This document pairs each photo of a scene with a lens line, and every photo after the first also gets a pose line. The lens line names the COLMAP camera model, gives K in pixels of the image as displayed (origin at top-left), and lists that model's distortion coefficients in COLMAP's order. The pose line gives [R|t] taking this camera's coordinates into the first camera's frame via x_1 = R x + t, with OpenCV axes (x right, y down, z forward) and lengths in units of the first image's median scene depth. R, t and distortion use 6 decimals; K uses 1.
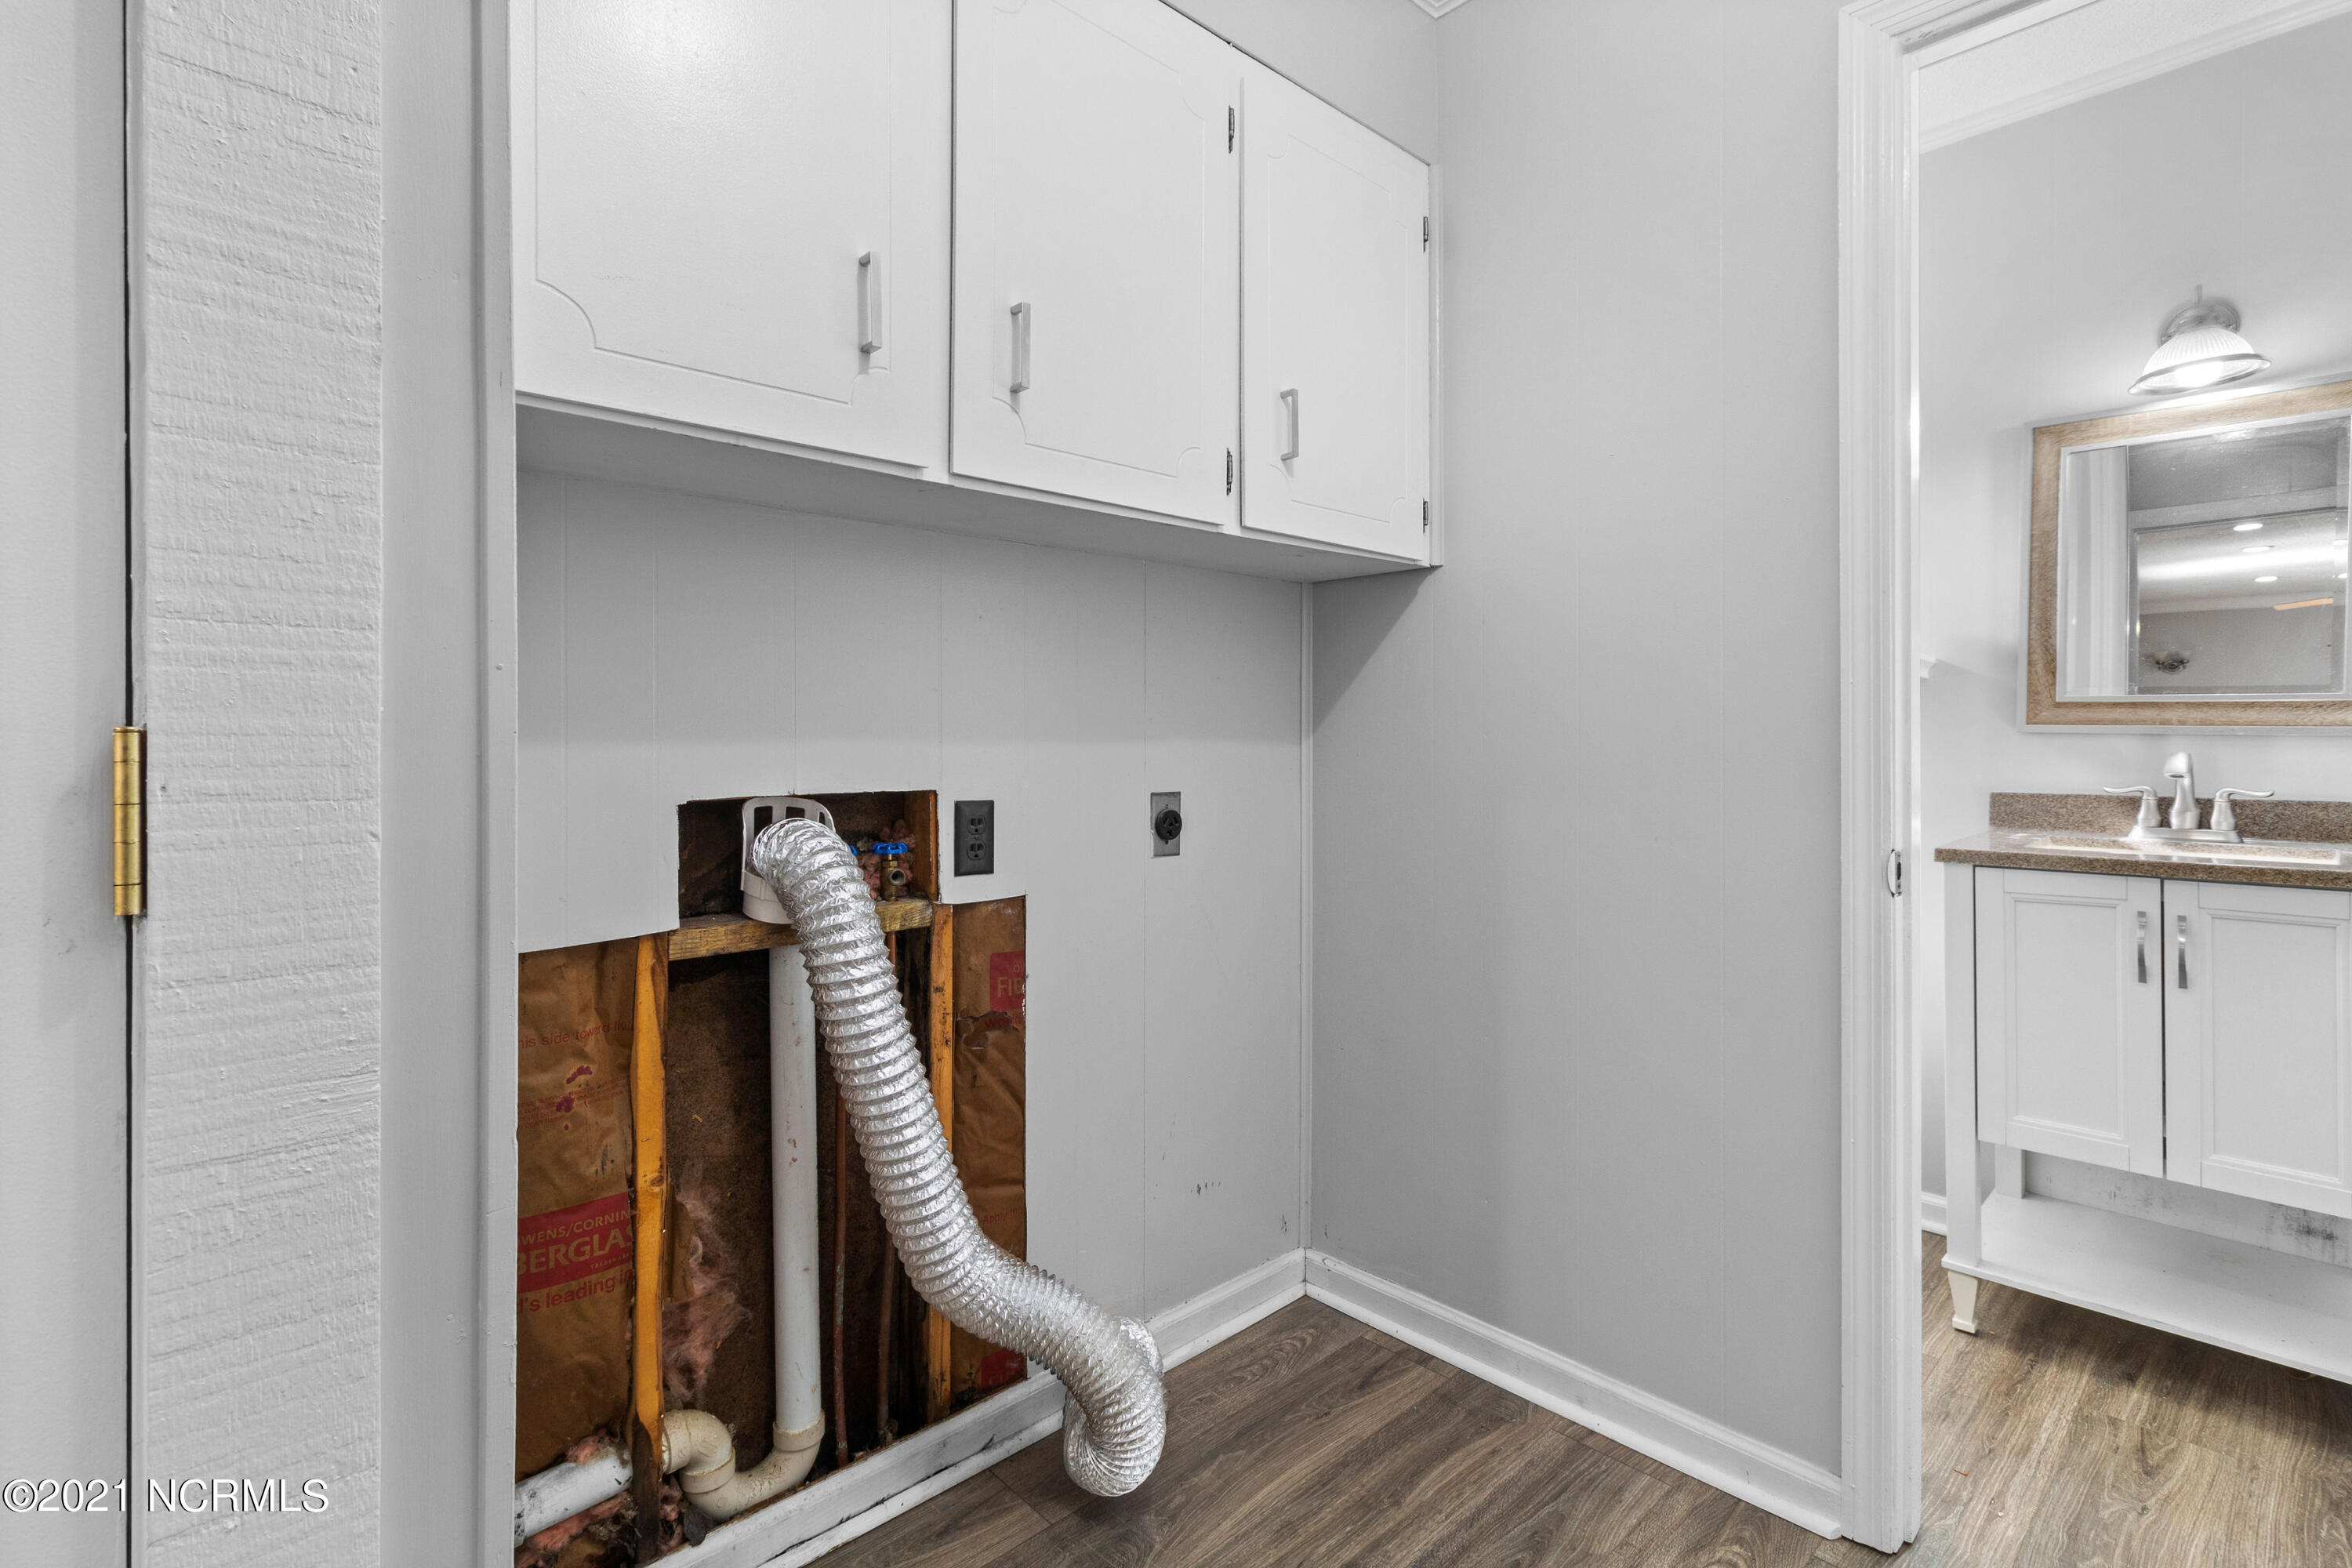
lens RADIAL K [[1104.0, 0, 1184.1], [0, 1104.0, 733.5], [0, 0, 1]] dist [-0.001989, 0.006463]
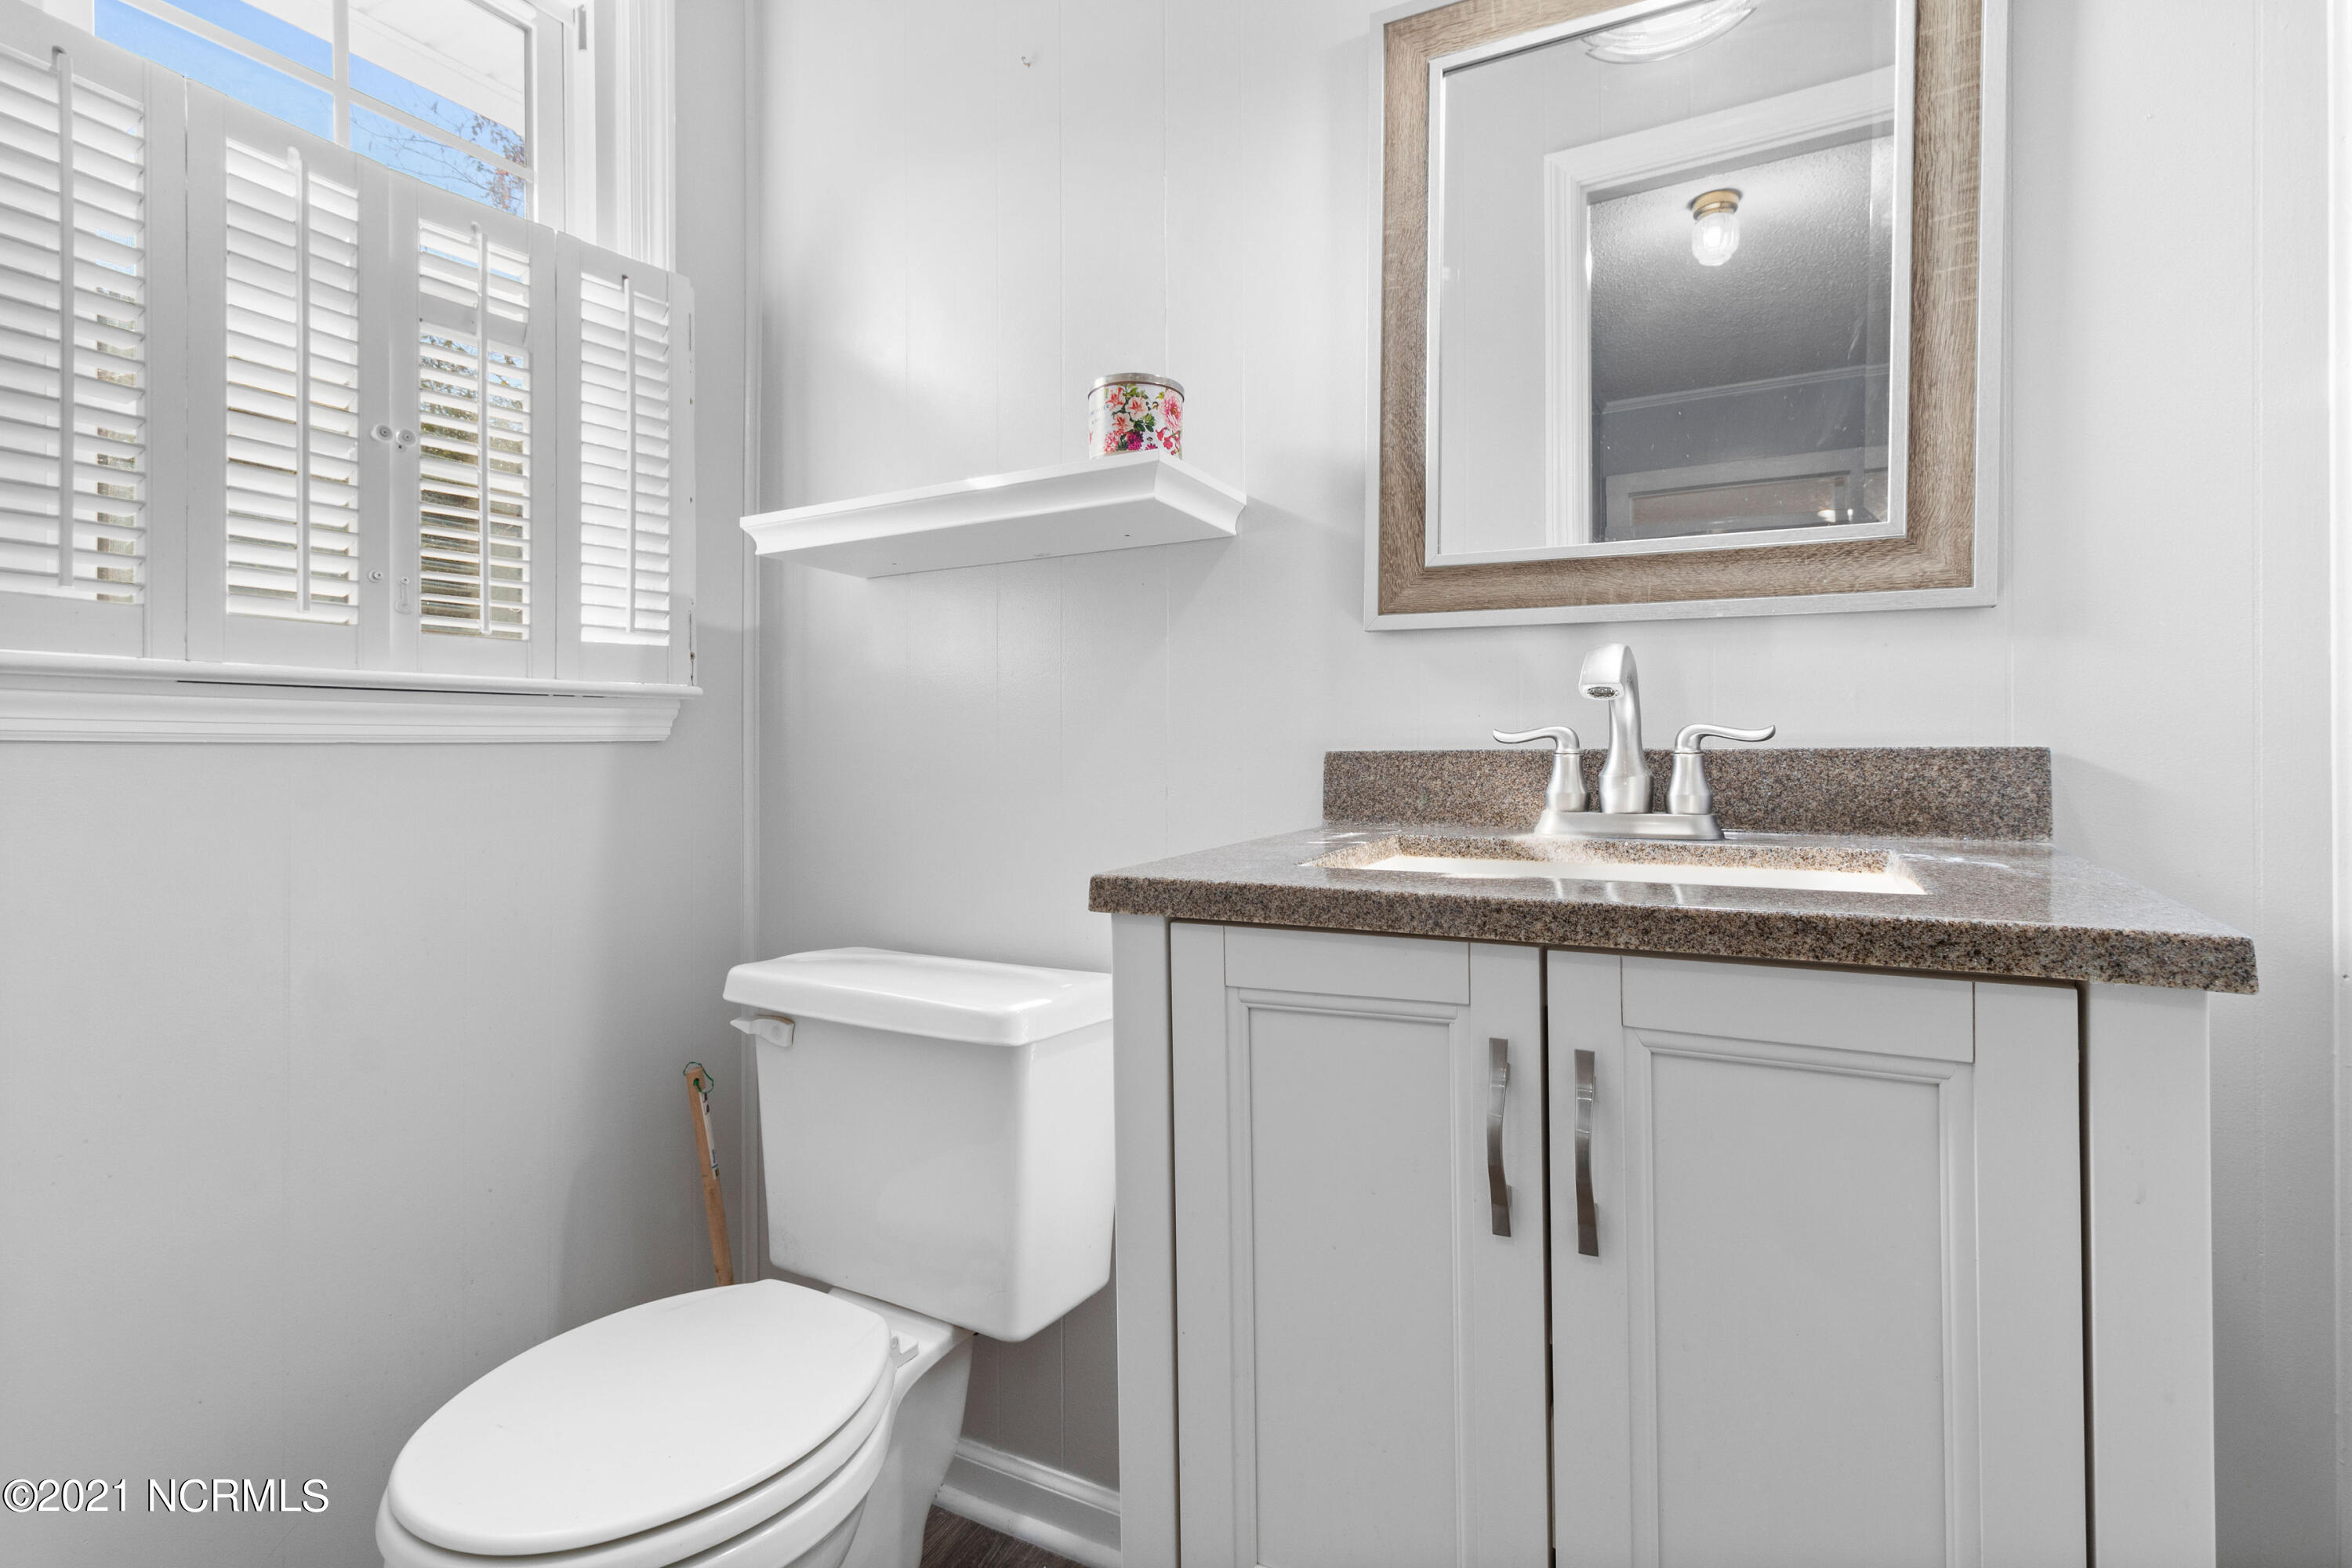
lens RADIAL K [[1104.0, 0, 1184.1], [0, 1104.0, 733.5], [0, 0, 1]] dist [-0.001989, 0.006463]
pose [[0.953473, 0.003575, 0.301456, 0.578093], [0.000651, 0.999903, -0.013916, 0.057979], [-0.301477, 0.013464, 0.953378, 0.602935]]
